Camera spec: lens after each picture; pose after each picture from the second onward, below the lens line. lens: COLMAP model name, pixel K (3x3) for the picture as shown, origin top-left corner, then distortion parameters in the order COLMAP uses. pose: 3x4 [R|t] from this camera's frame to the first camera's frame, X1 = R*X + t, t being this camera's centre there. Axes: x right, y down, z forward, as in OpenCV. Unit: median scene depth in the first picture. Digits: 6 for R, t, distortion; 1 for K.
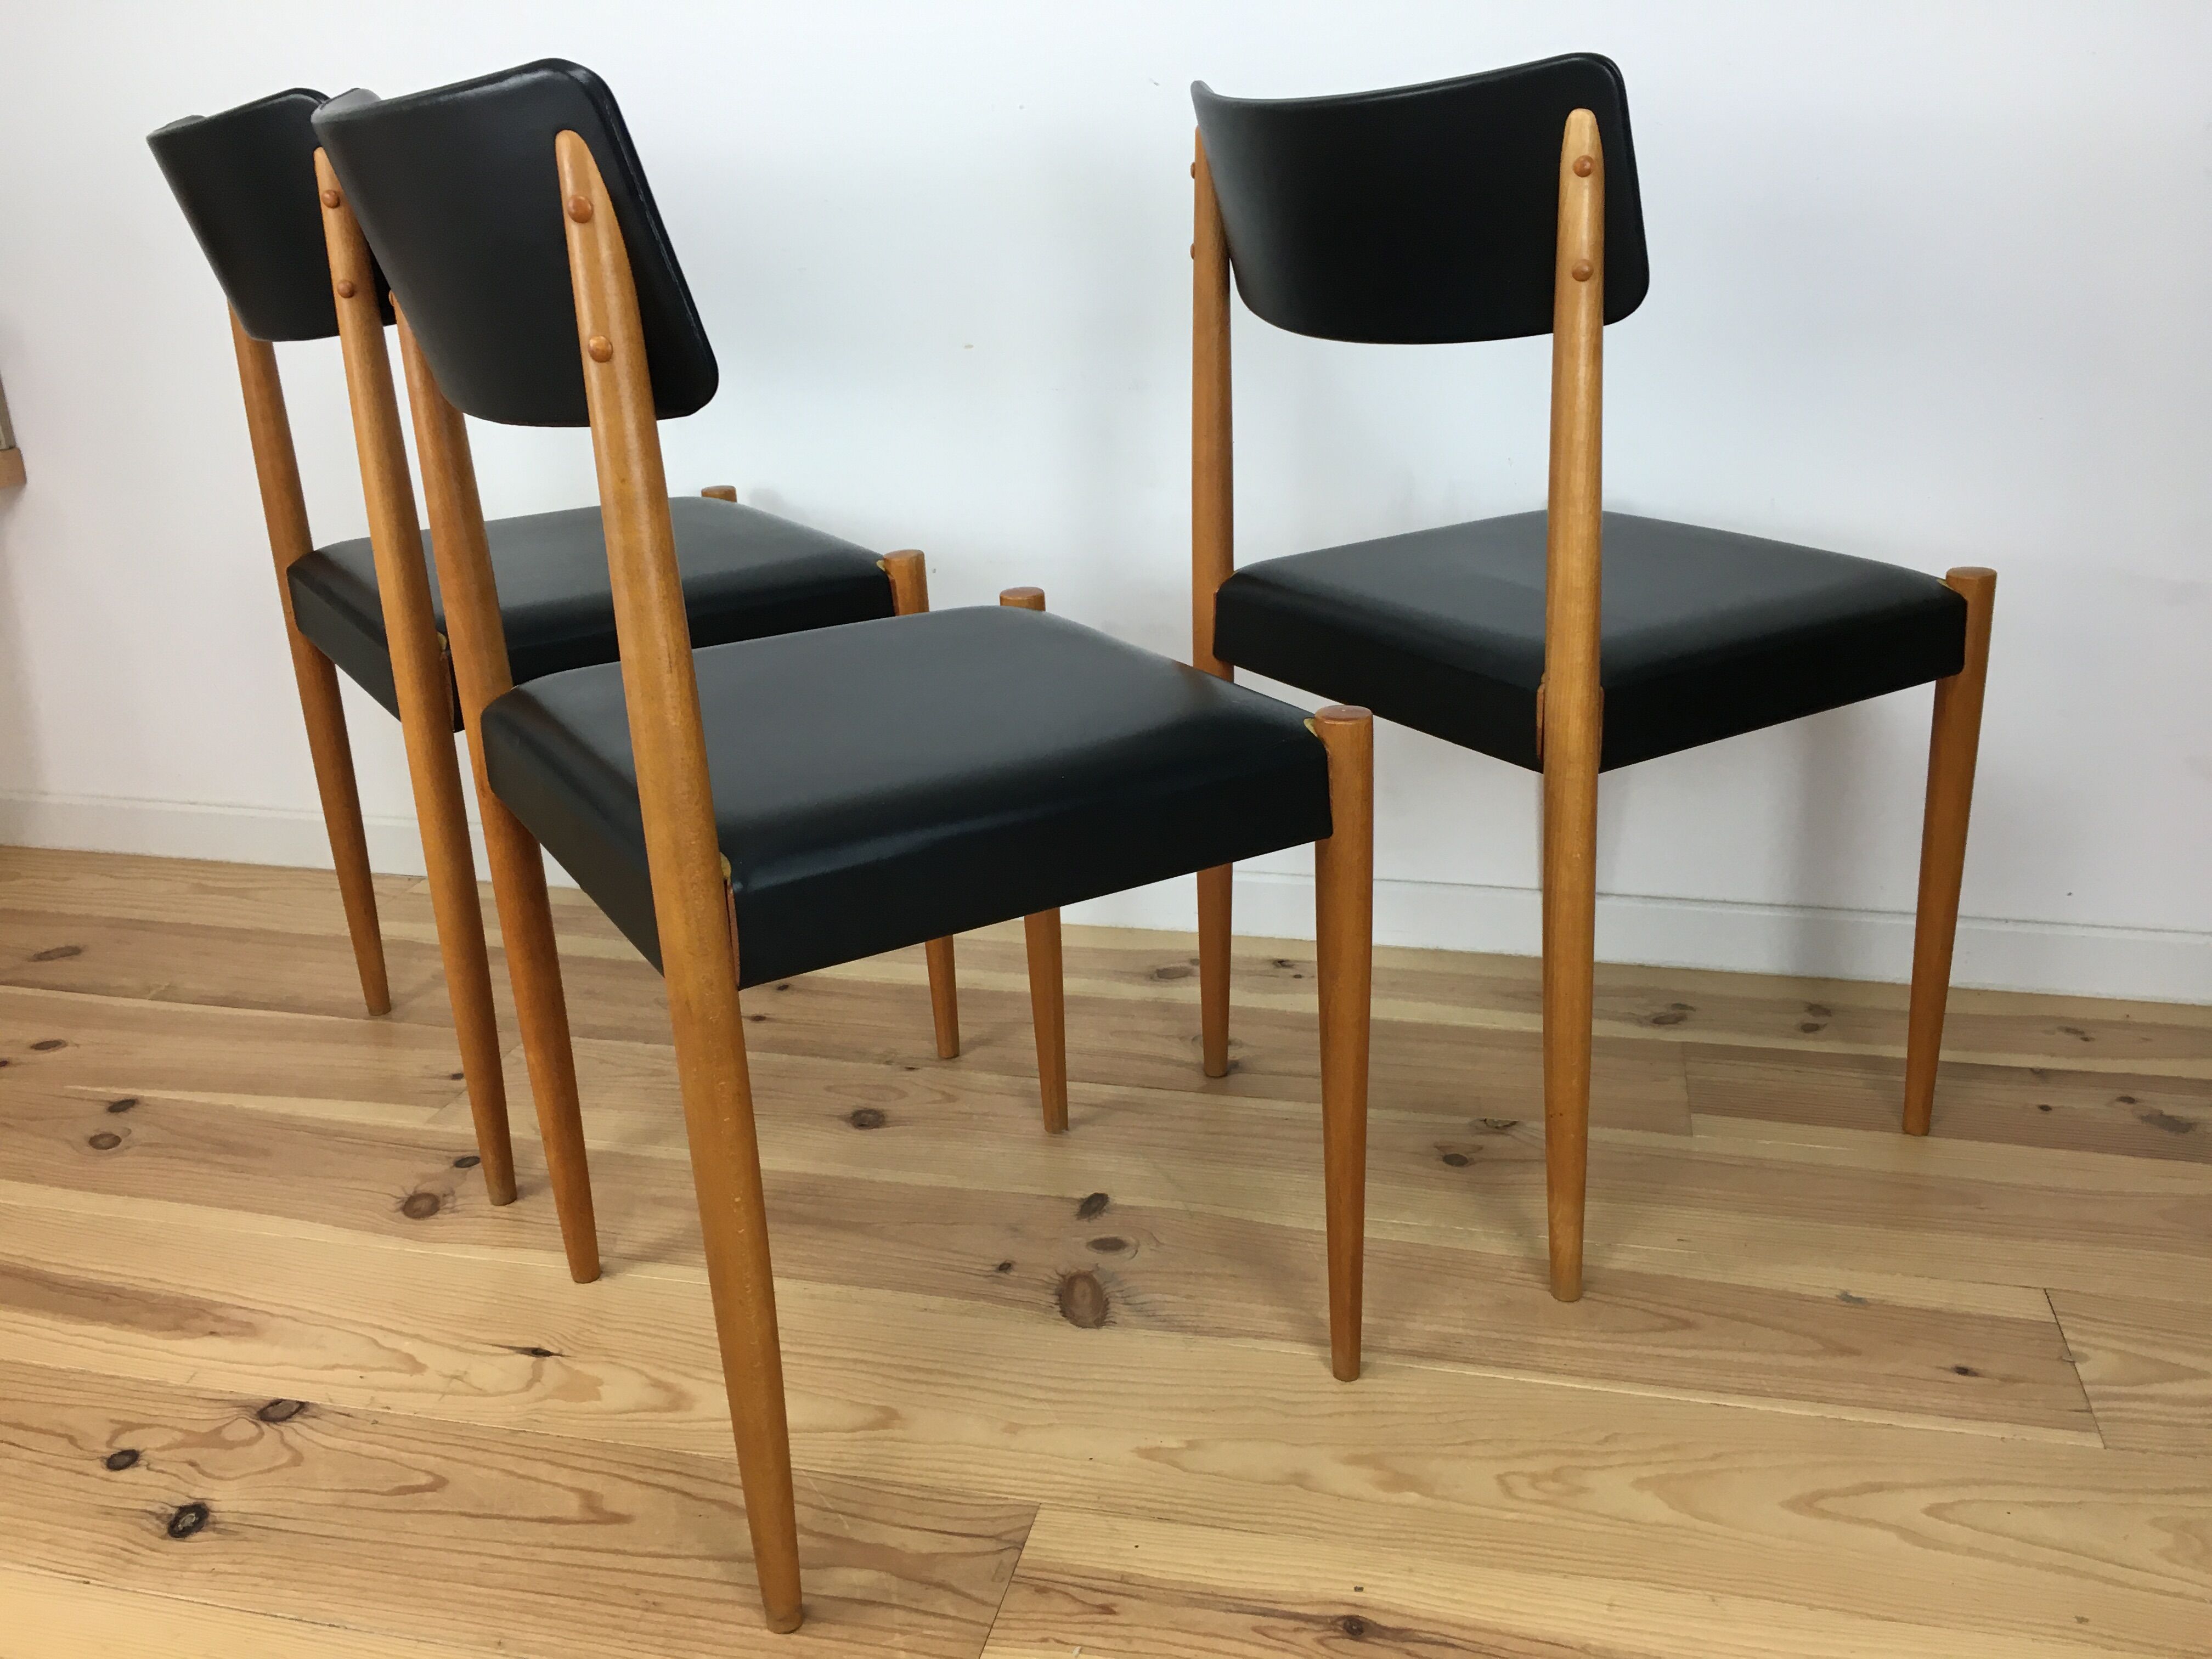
lens RADIAL K [[1891.9, 0, 1102.3], [0, 1891.9, 834.6], [0, 0, 1]] dist [0.075044, -0.123626]
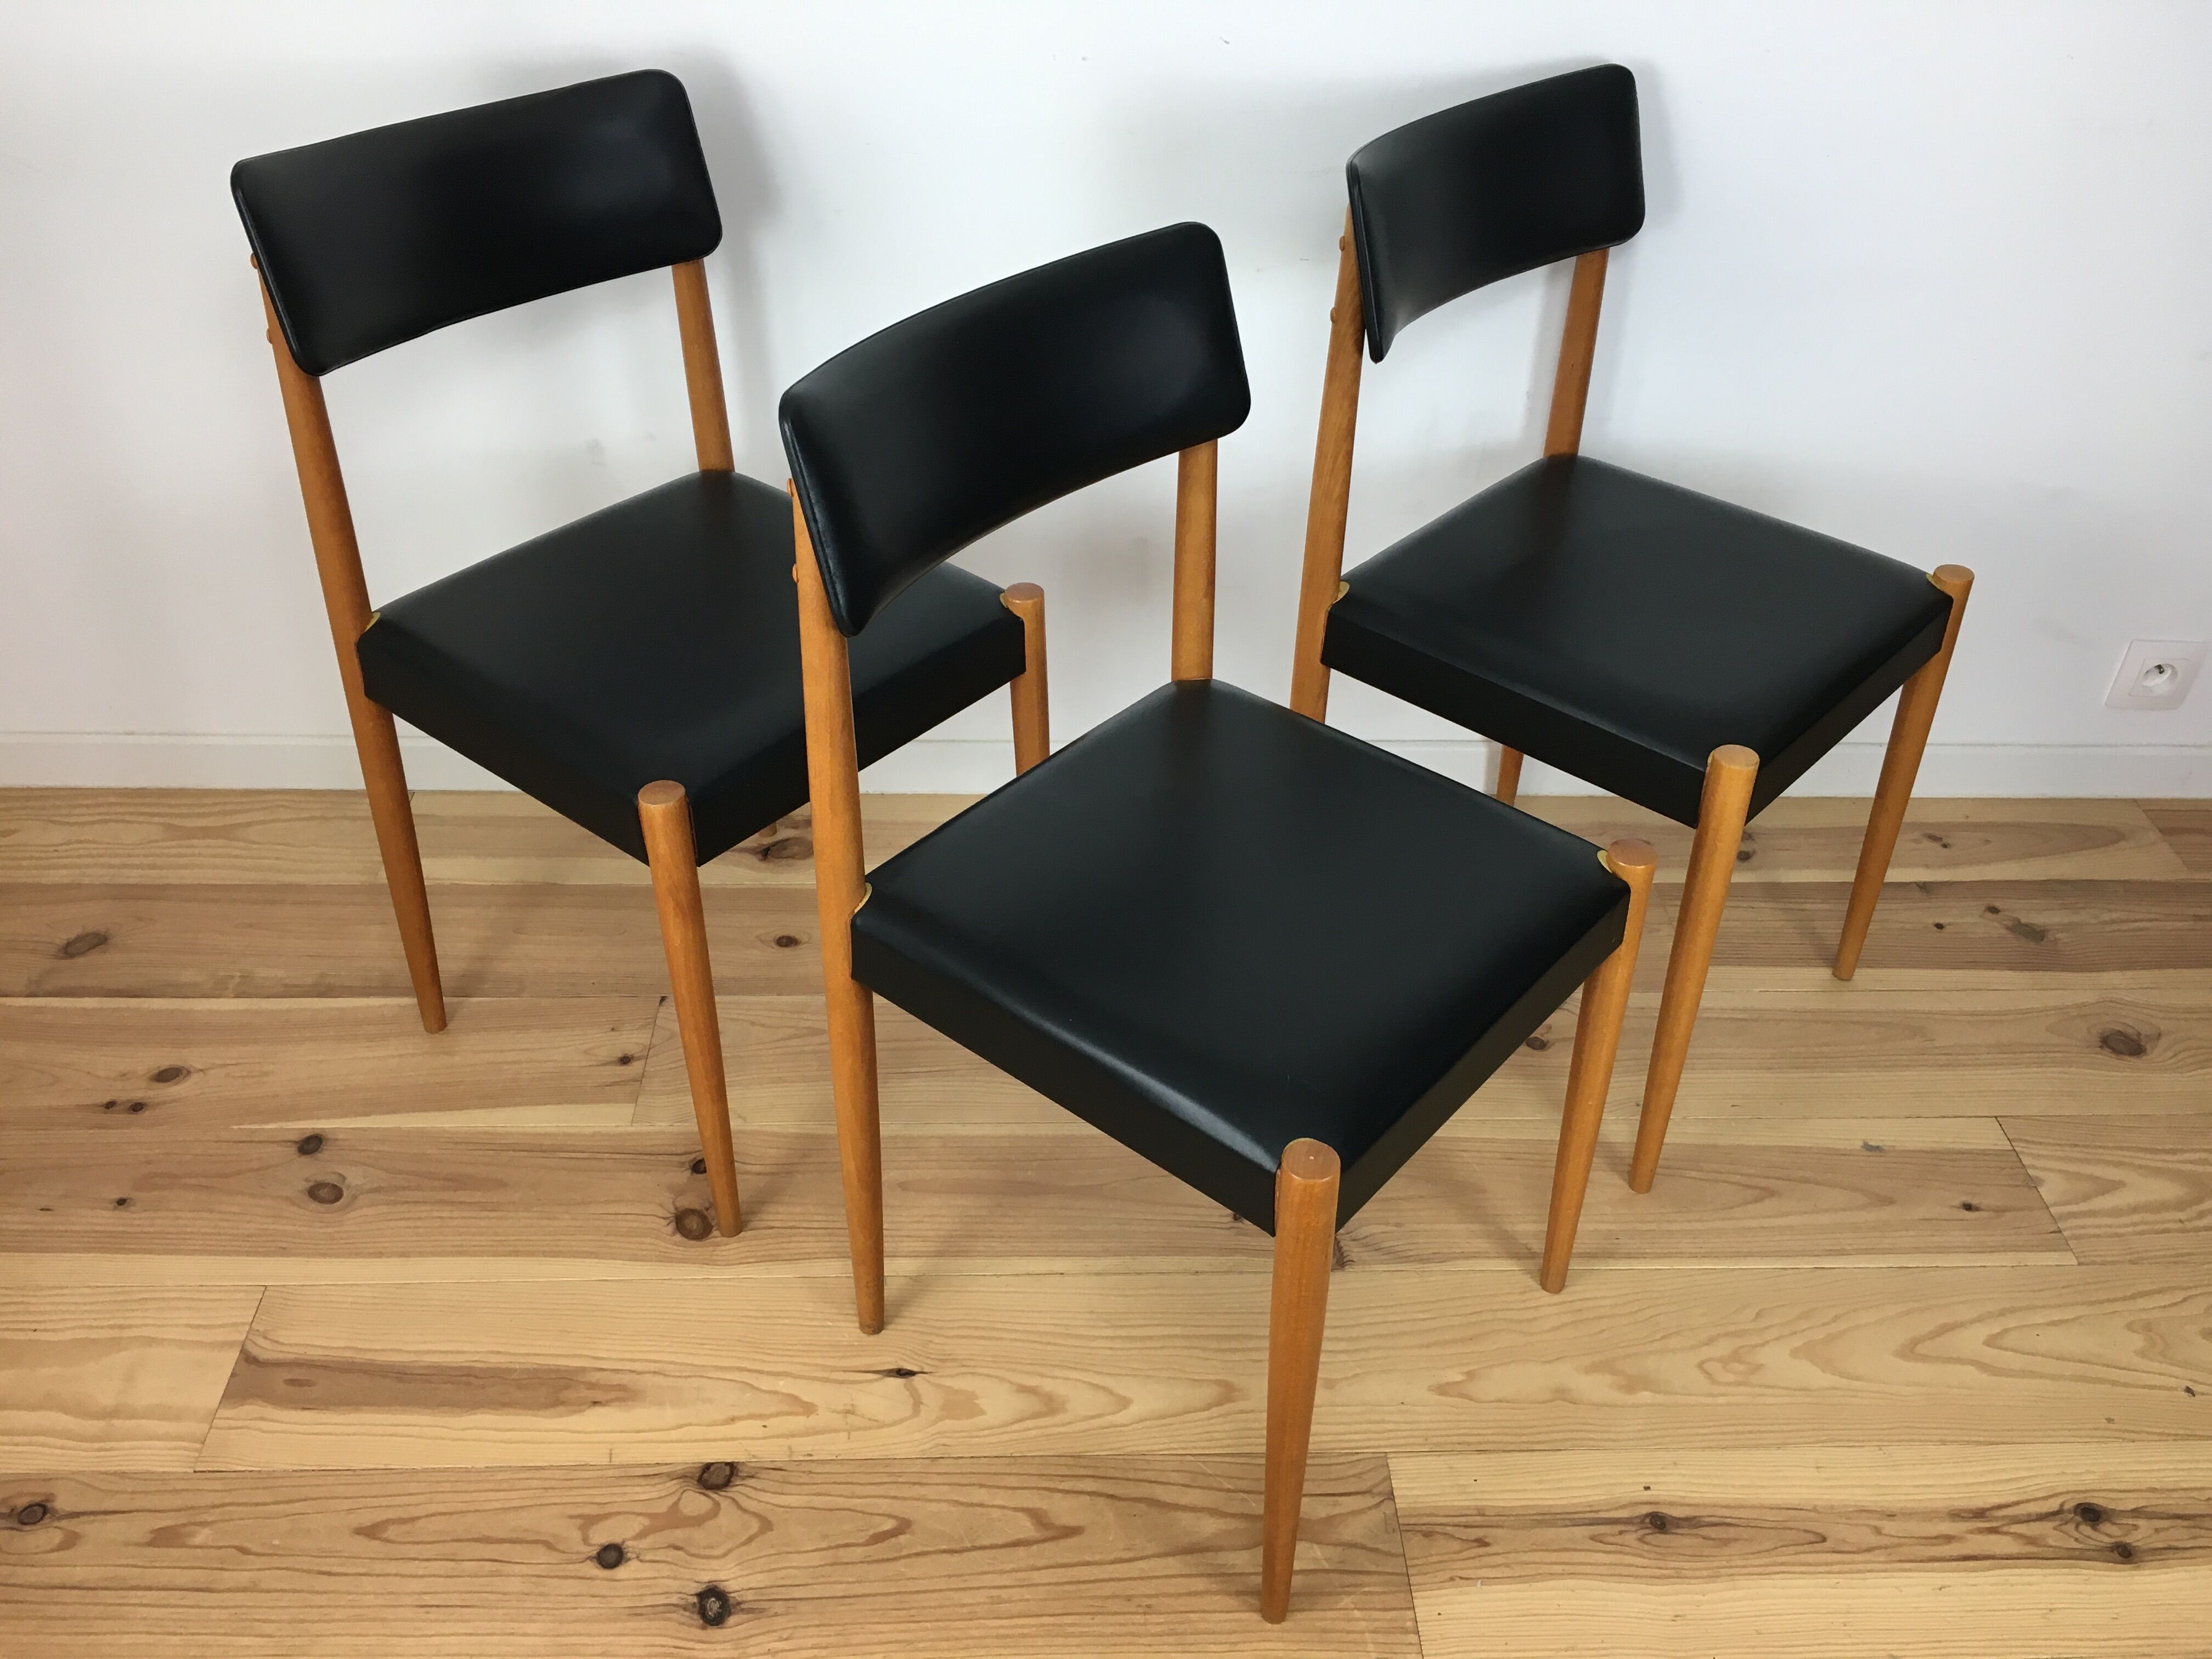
lens RADIAL K [[1891.9, 0, 1100.5], [0, 1891.9, 829.4], [0, 0, 1]] dist [0.075044, -0.123626]
pose [[0.963146, -0.119408, 0.241023, -0.398788], [0.044867, 0.954829, 0.293749, -0.365367], [-0.265211, -0.272109, 0.924997, -0.020639]]
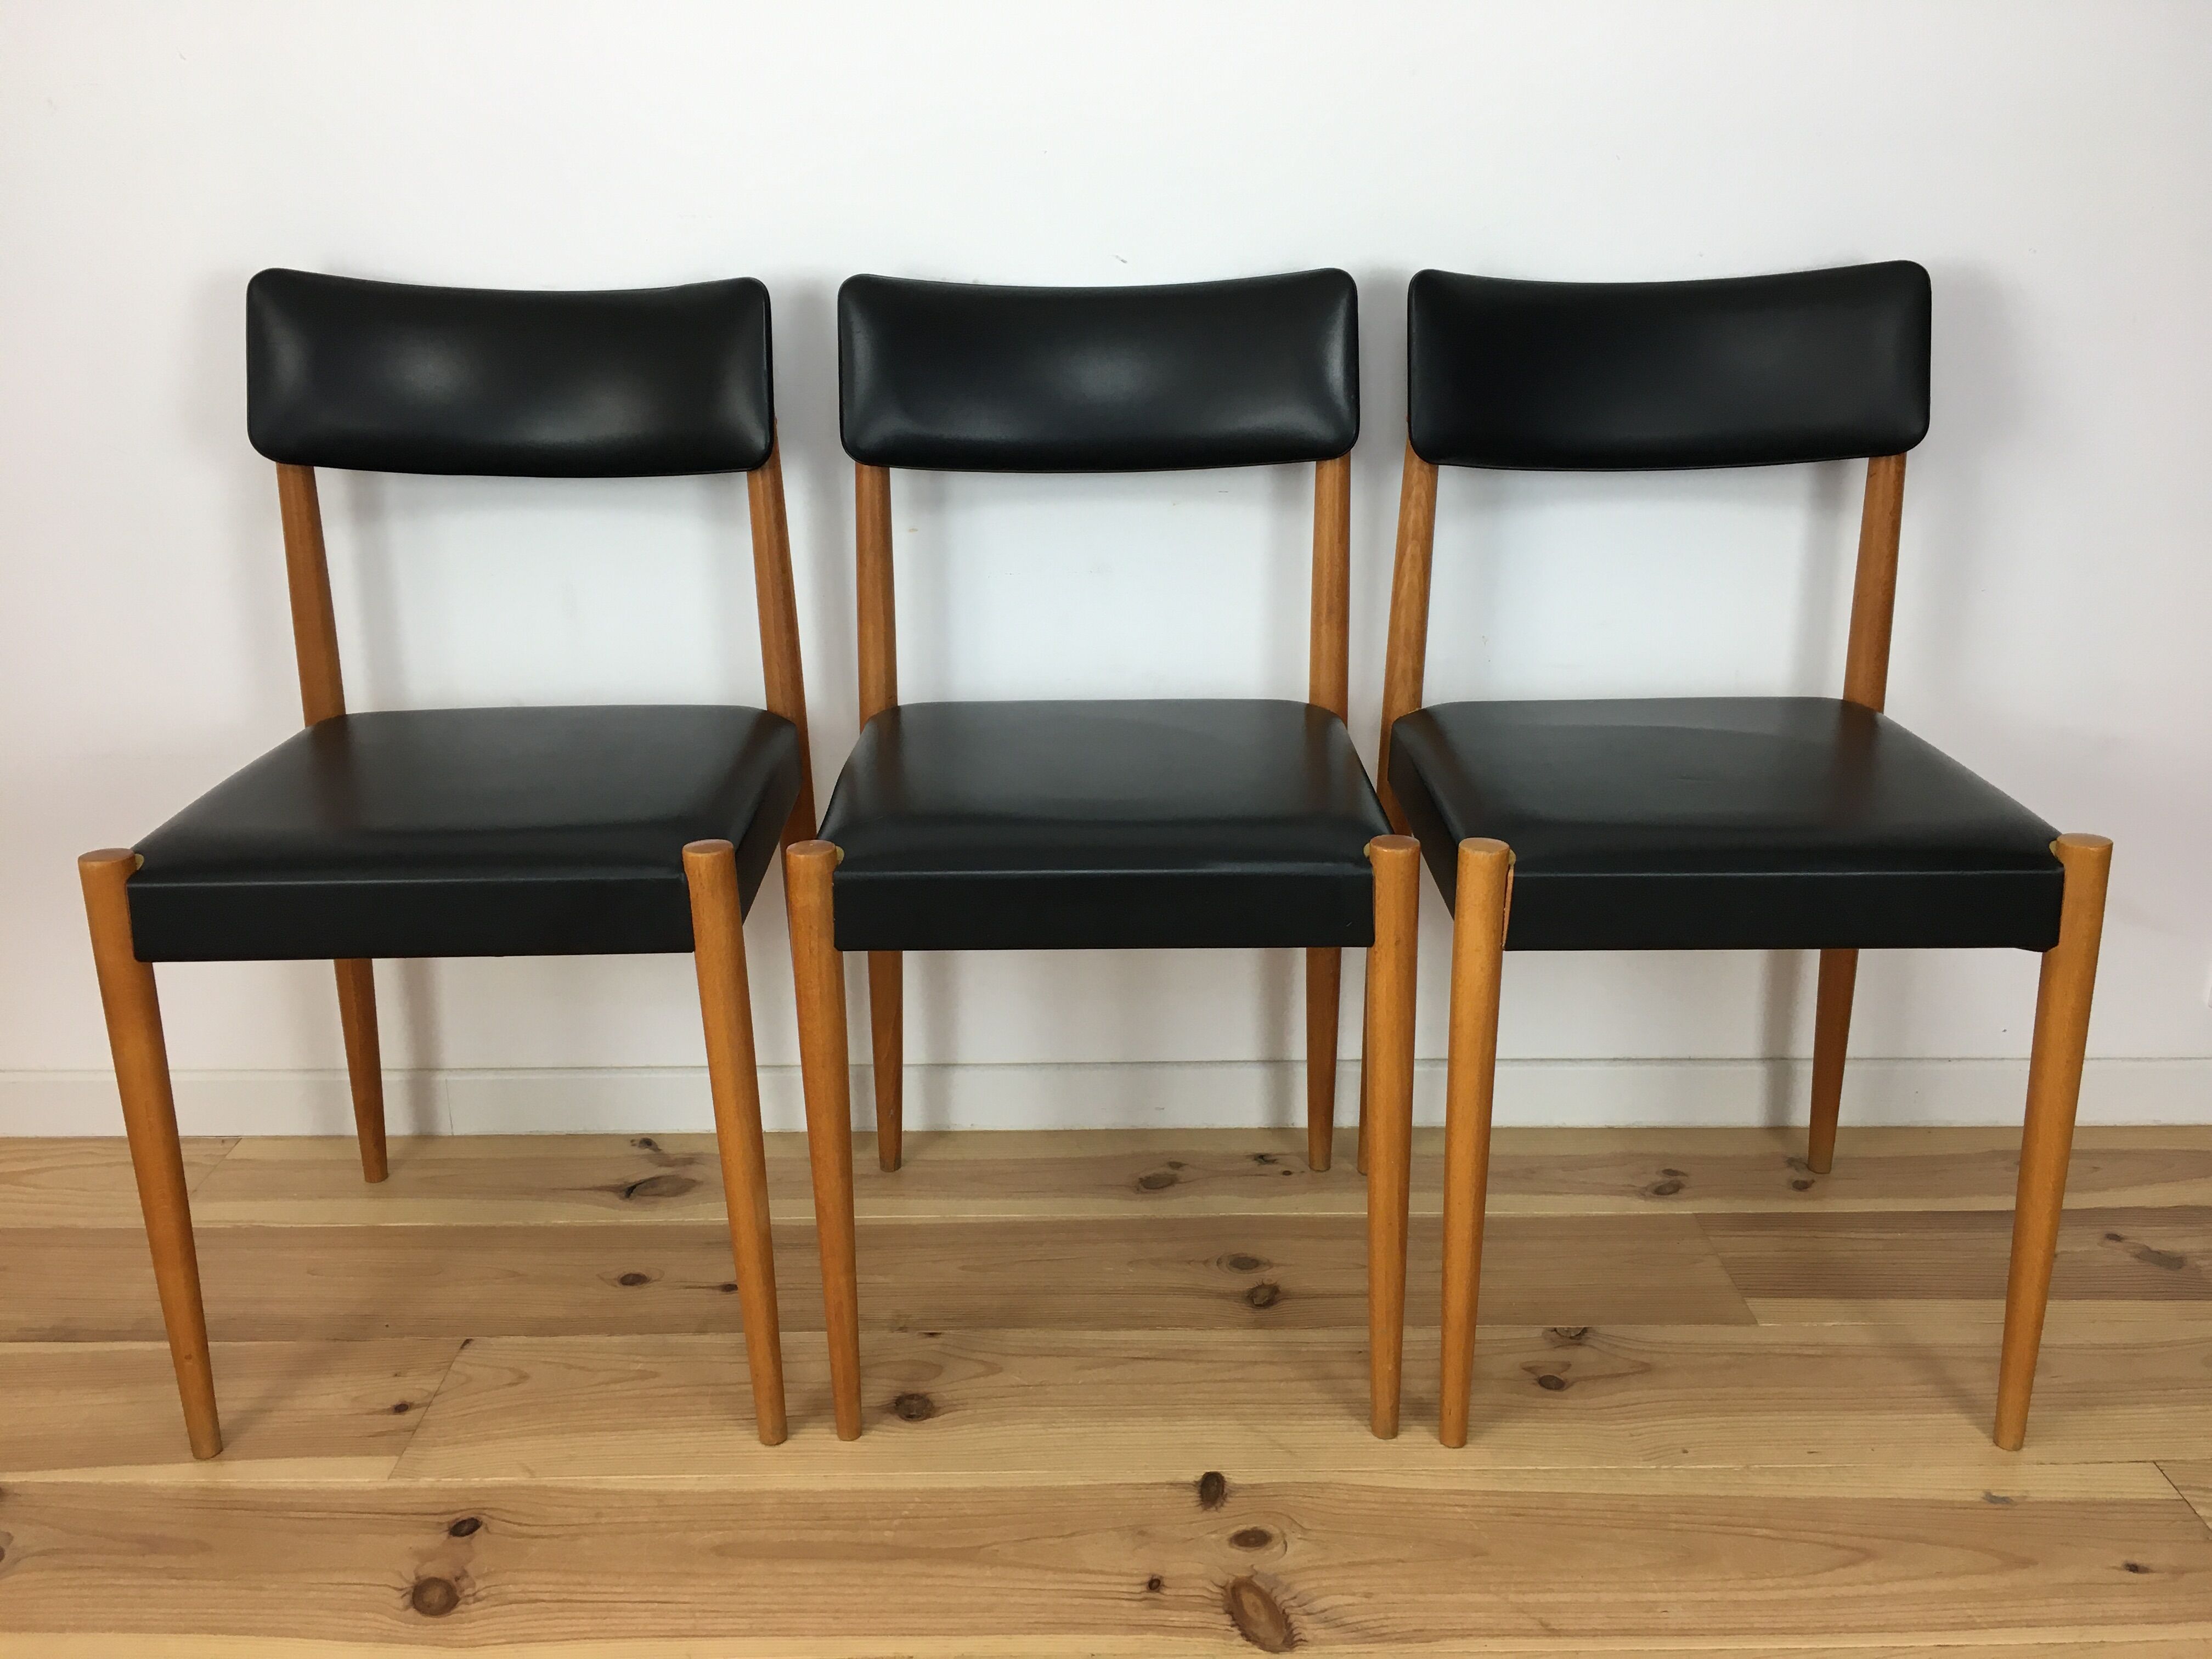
lens RADIAL K [[1891.9, 0, 1101.9], [0, 1891.9, 825.0], [0, 0, 1]] dist [0.075044, -0.123626]
pose [[0.971618, -0.059456, 0.228962, -0.264564], [0.065847, 0.997622, -0.020368, -0.117088], [-0.227207, 0.034866, 0.973222, 0.110580]]
